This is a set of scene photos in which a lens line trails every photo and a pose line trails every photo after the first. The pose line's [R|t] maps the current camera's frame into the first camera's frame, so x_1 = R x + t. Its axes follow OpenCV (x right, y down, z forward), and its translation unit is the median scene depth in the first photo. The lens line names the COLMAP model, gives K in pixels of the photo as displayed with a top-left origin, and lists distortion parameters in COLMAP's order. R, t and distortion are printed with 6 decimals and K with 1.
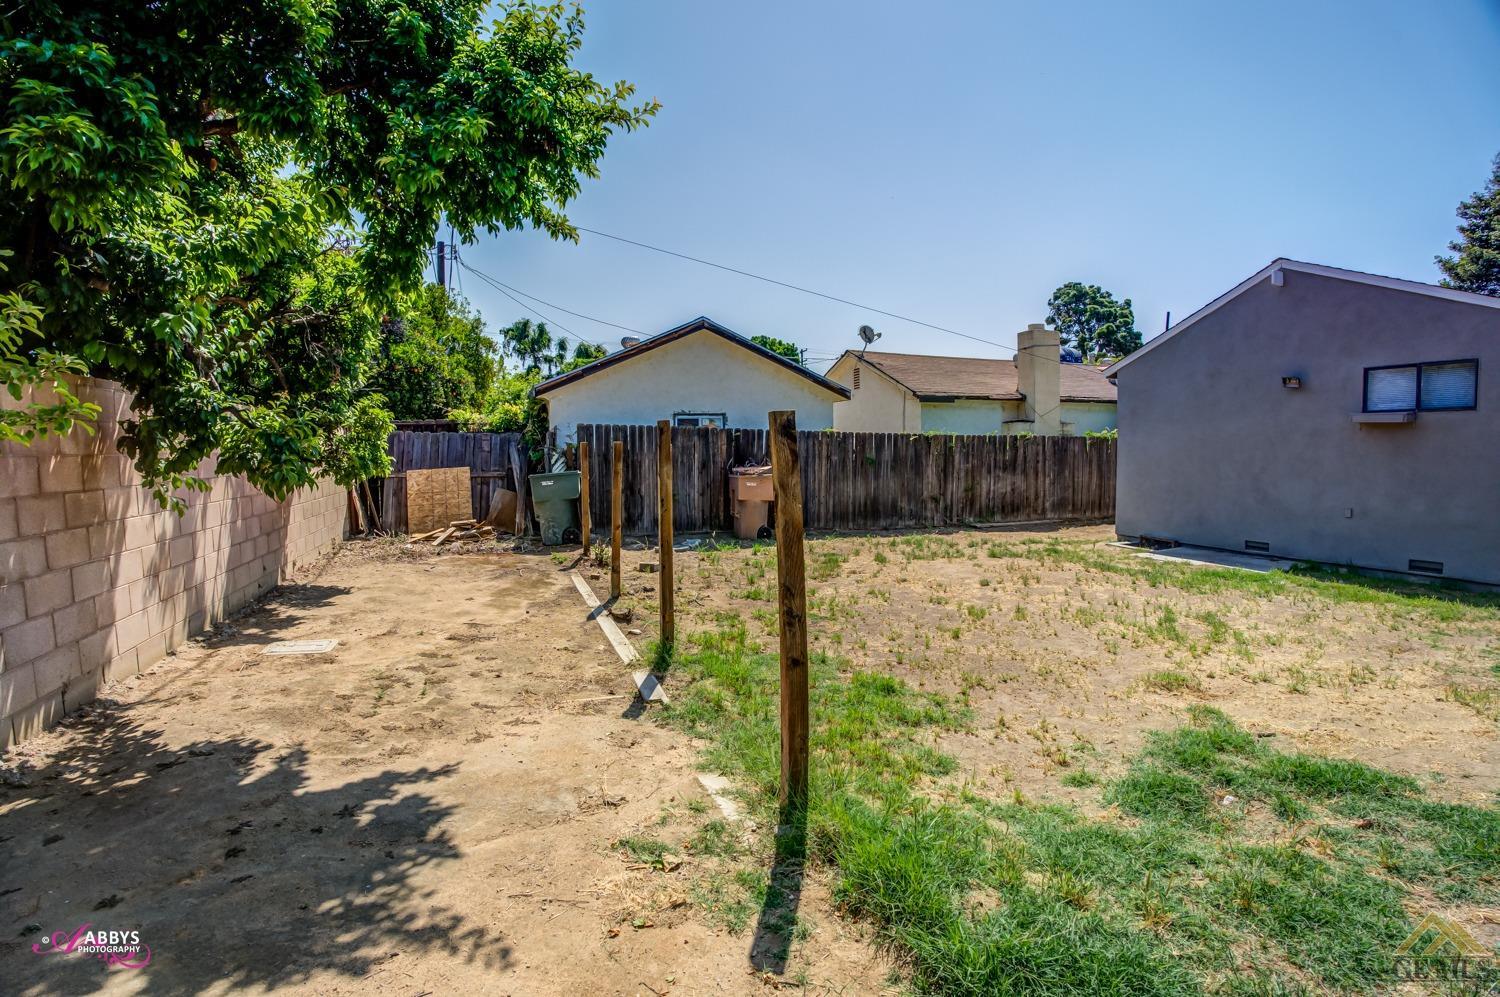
lens RADIAL K [[701.9, 0, 742.8], [0, 701.9, 503.7], [0, 0, 1]] dist [-0.106093, 0.019479]
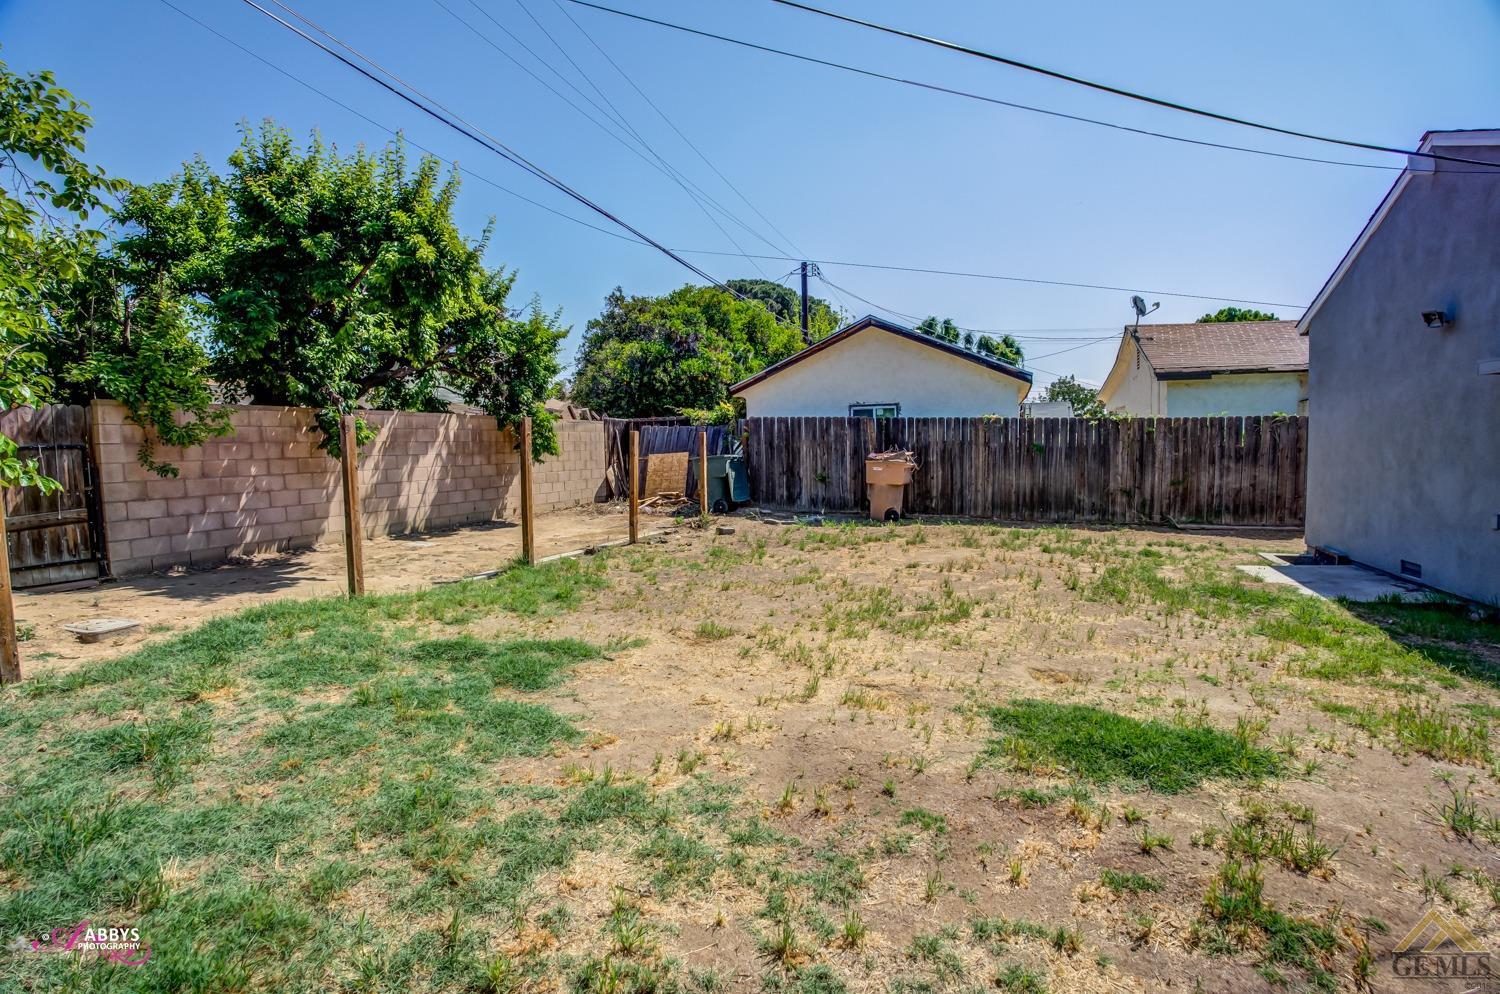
lens RADIAL K [[701.9, 0, 742.8], [0, 701.9, 502.2], [0, 0, 1]] dist [-0.106093, 0.019479]
pose [[0.763971, 0.045474, -0.643646, 0.480314], [-0.041065, 0.998918, 0.021833, 0.007166], [0.643942, 0.009752, 0.765012, 0.046222]]
